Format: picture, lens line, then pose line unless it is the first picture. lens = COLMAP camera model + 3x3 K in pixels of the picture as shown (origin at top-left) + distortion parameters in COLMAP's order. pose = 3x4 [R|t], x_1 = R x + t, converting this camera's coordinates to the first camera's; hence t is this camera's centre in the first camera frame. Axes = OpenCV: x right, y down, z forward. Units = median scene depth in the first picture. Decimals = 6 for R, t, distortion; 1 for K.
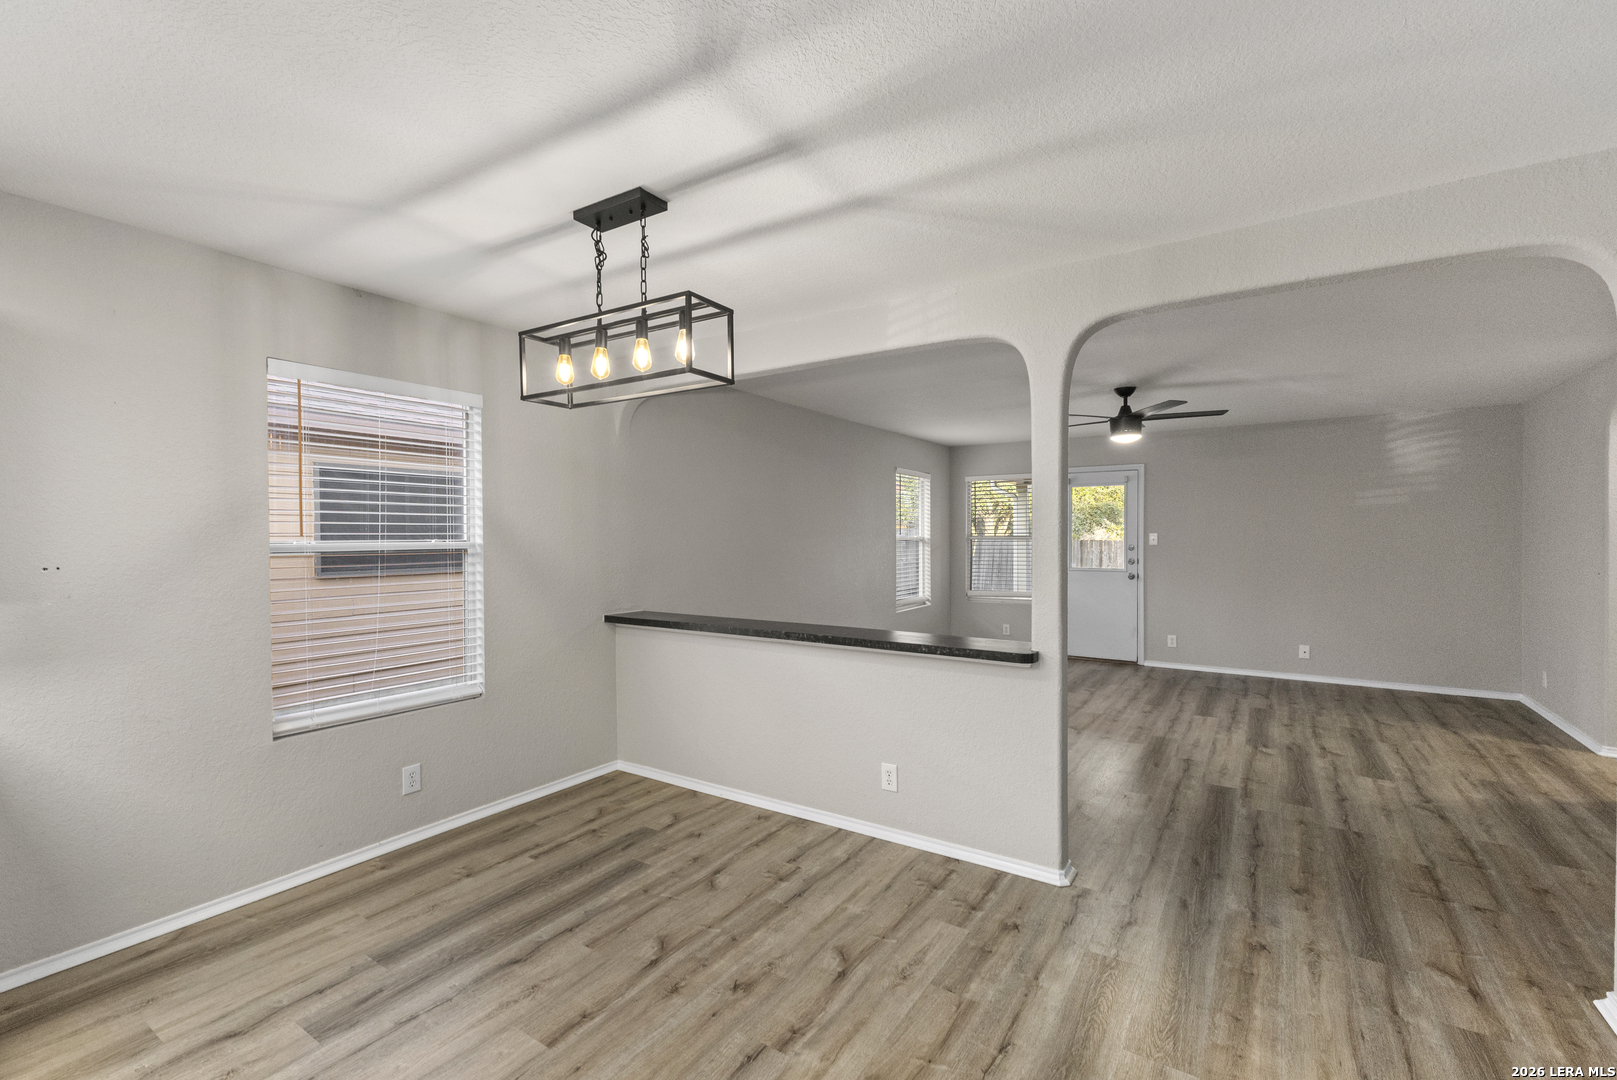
lens RADIAL K [[710.8, 0, 819.9], [0, 710.8, 544.5], [0, 0, 1]] dist [0.007878, -0.003420]
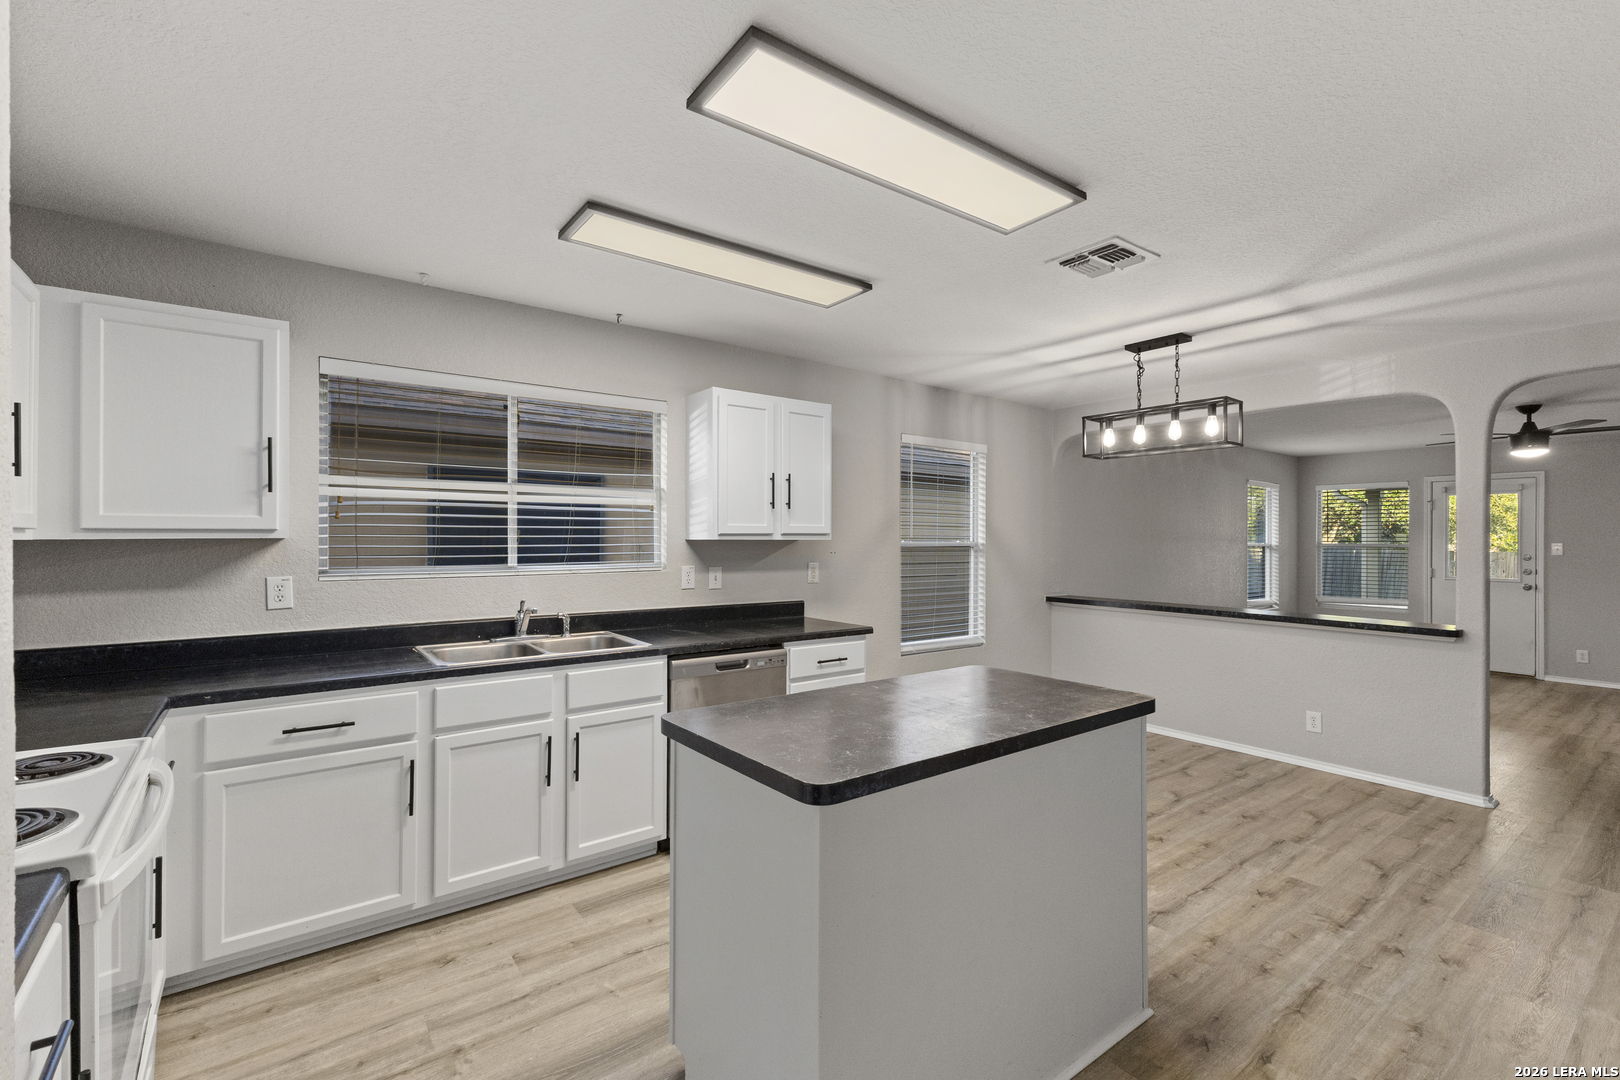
lens RADIAL K [[712.1, 0, 809.6], [0, 712.1, 536.6], [0, 0, 1]] dist [0.007878, -0.003420]
pose [[0.937368, 0.009575, -0.348208, -0.339739], [-0.015996, 0.999751, -0.015569, 0.016351], [0.347972, 0.020164, 0.937288, -0.617826]]
